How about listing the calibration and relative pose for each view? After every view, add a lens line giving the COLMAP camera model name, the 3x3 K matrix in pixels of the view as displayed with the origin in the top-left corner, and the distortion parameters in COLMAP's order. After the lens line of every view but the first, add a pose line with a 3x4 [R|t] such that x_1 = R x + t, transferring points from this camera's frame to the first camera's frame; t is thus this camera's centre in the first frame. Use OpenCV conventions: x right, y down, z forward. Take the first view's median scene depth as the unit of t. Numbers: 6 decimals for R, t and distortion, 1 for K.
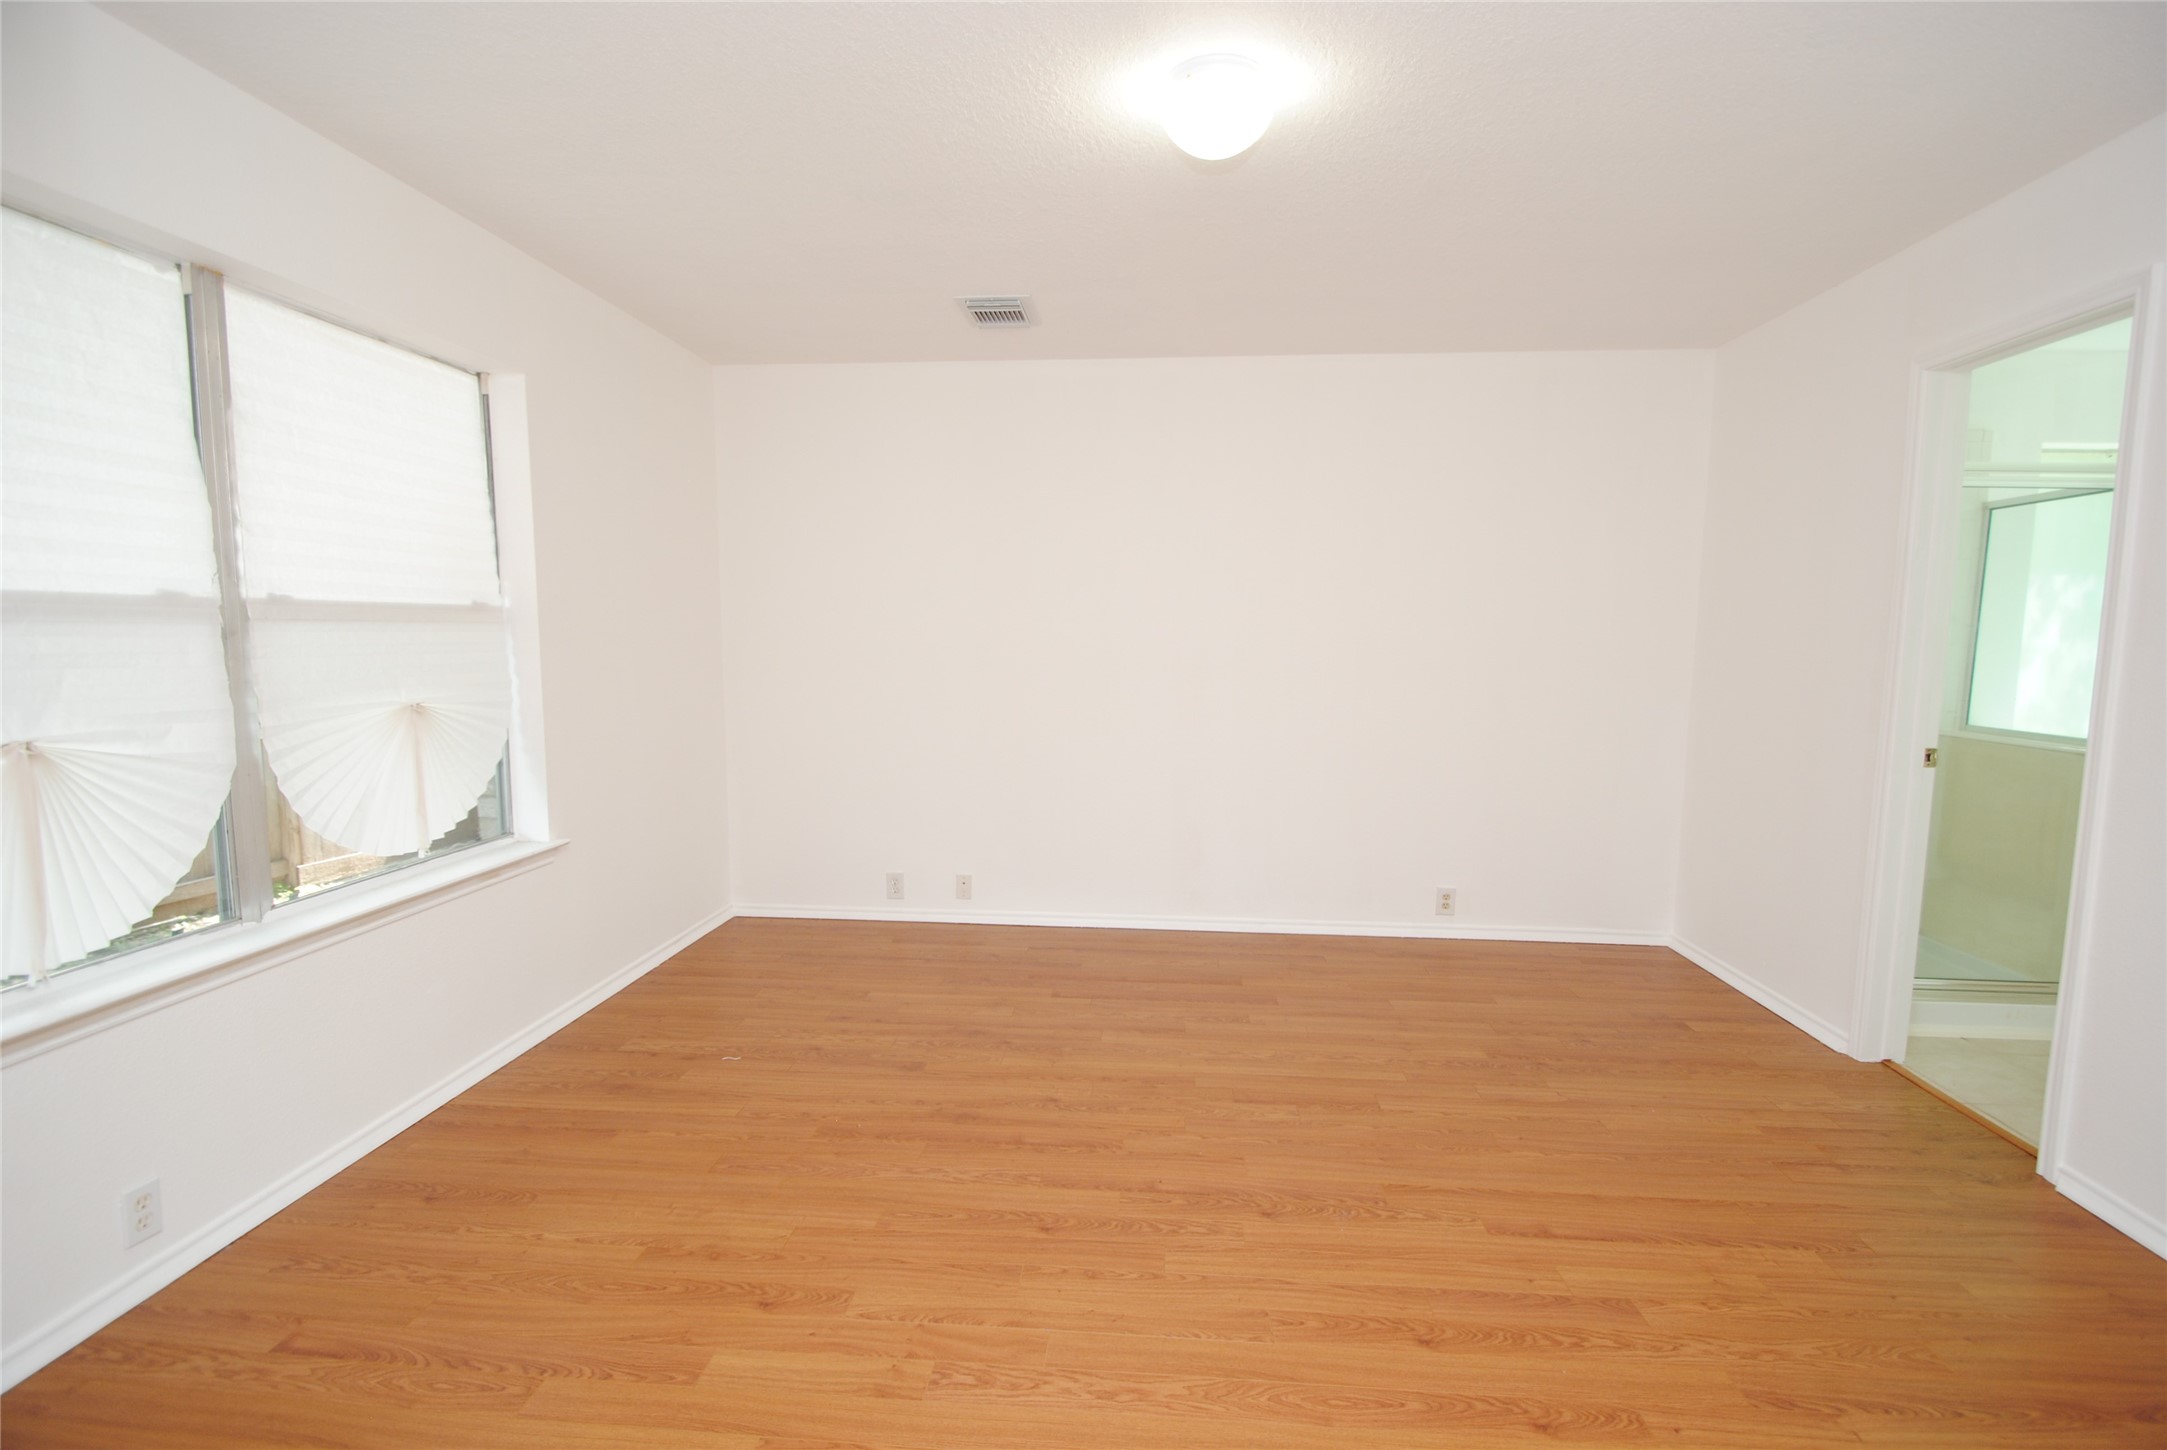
lens RADIAL K [[947.8, 0, 1097.3], [0, 947.8, 731.8], [0, 0, 1]] dist [0.012332, -0.015769]
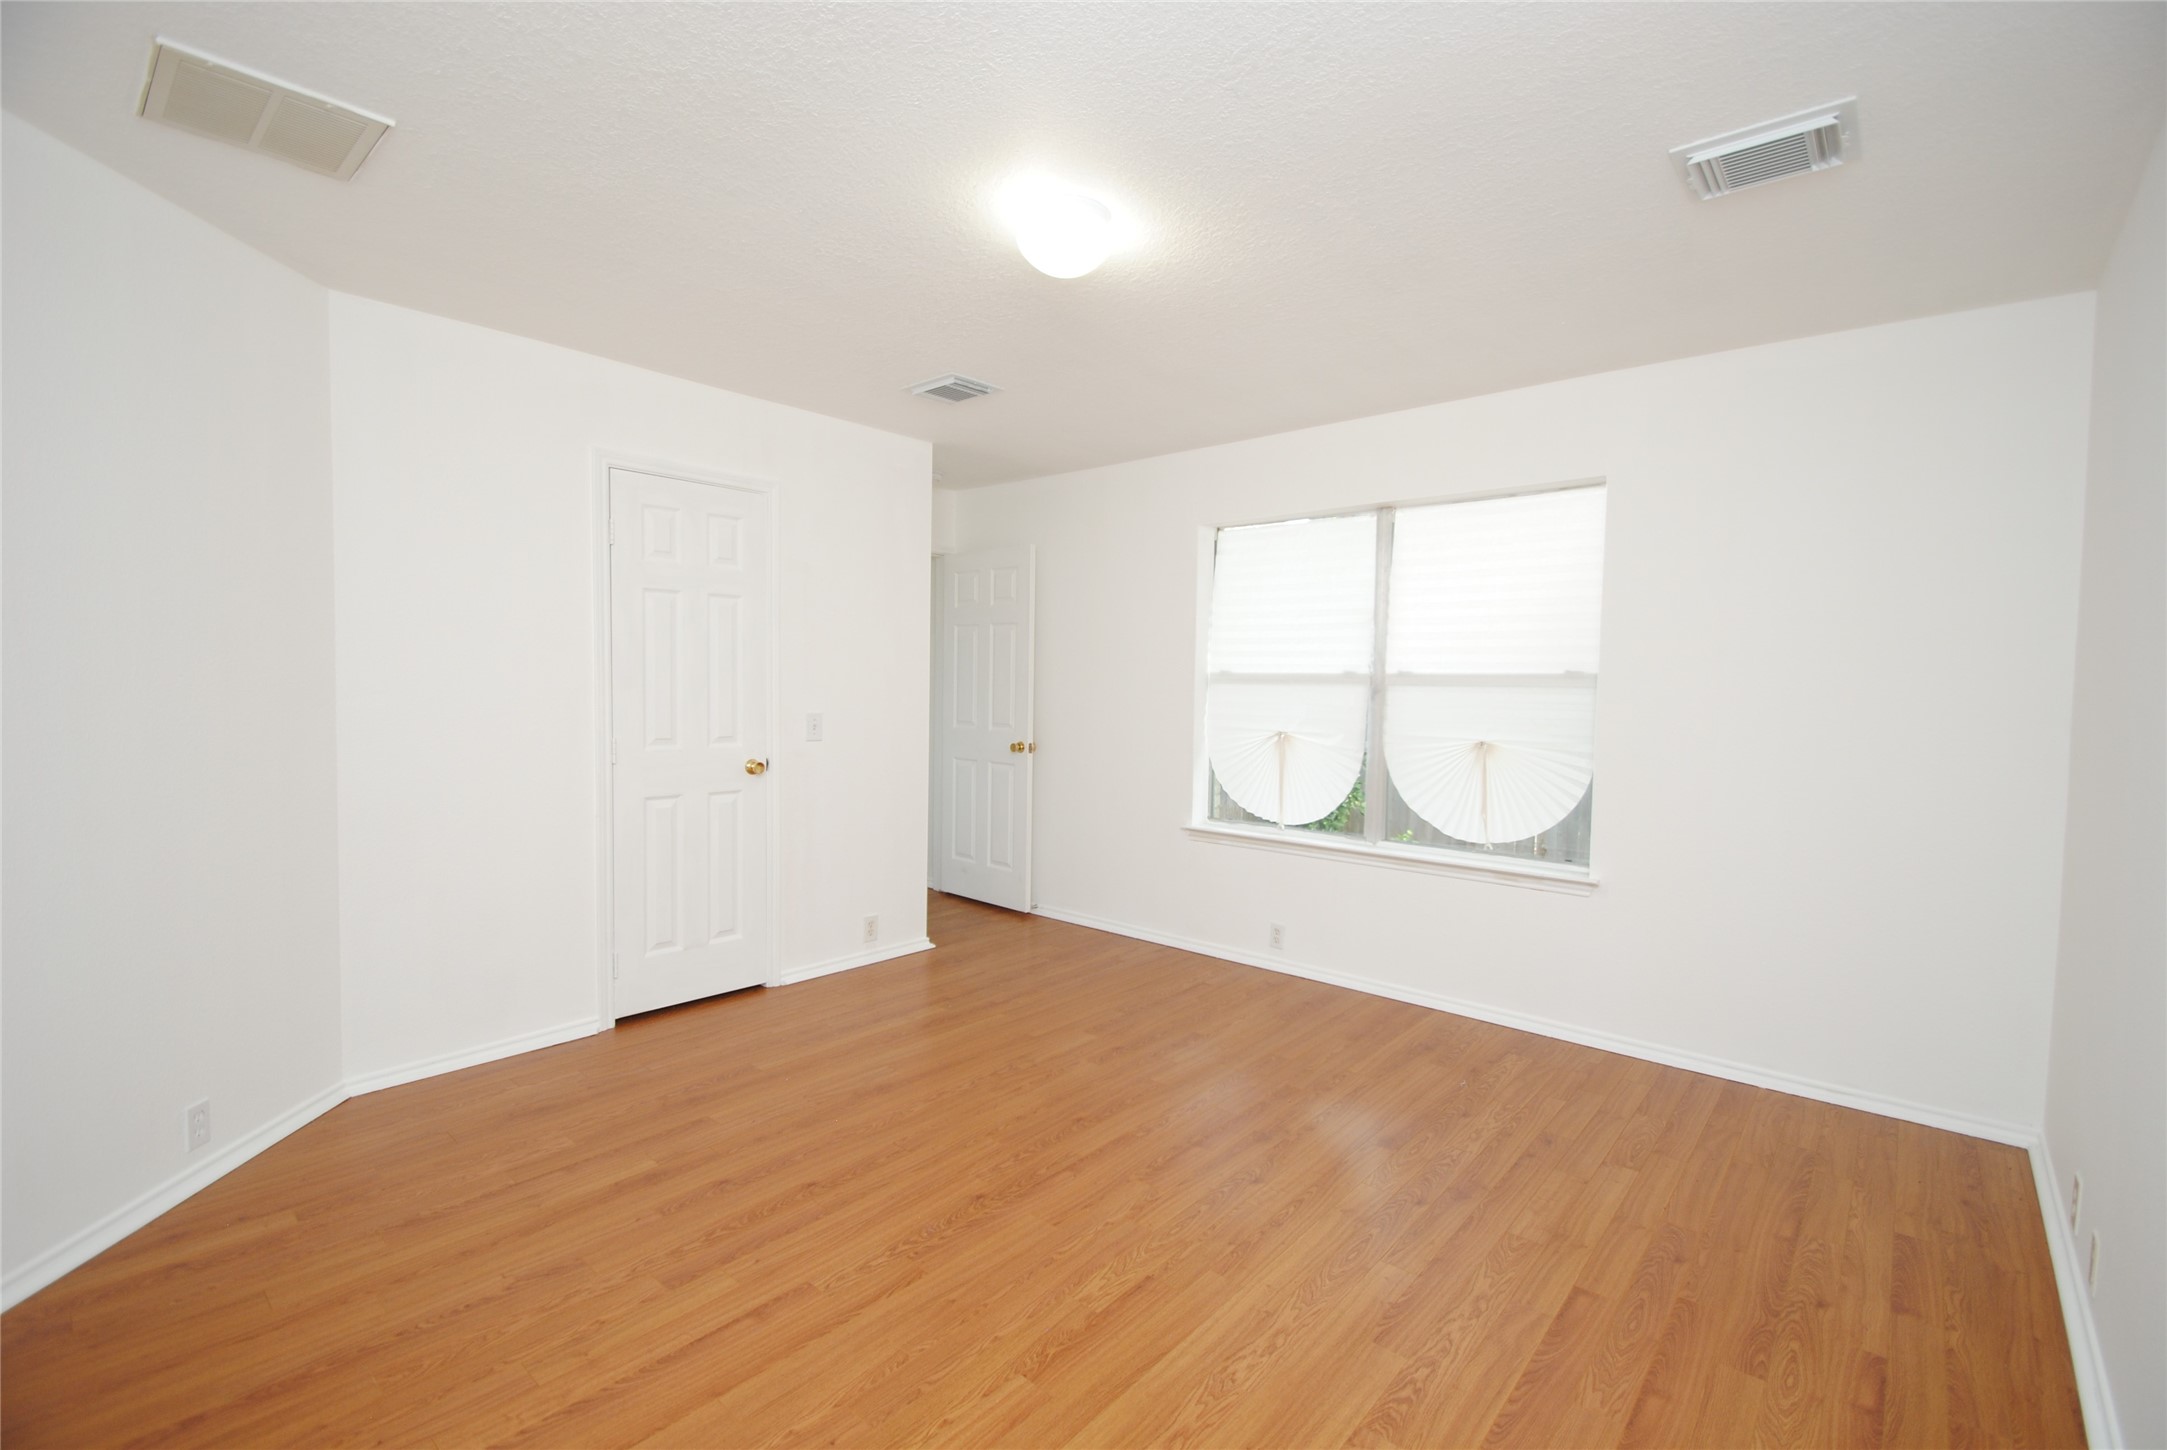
lens RADIAL K [[947.8, 0, 1097.3], [0, 947.8, 731.8], [0, 0, 1]] dist [0.012332, -0.015769]
pose [[-0.593215, 0.027018, -0.804590, 0.983458], [-0.101033, 0.989036, 0.107703, -0.173871], [0.798679, 0.145181, -0.583982, 1.681077]]
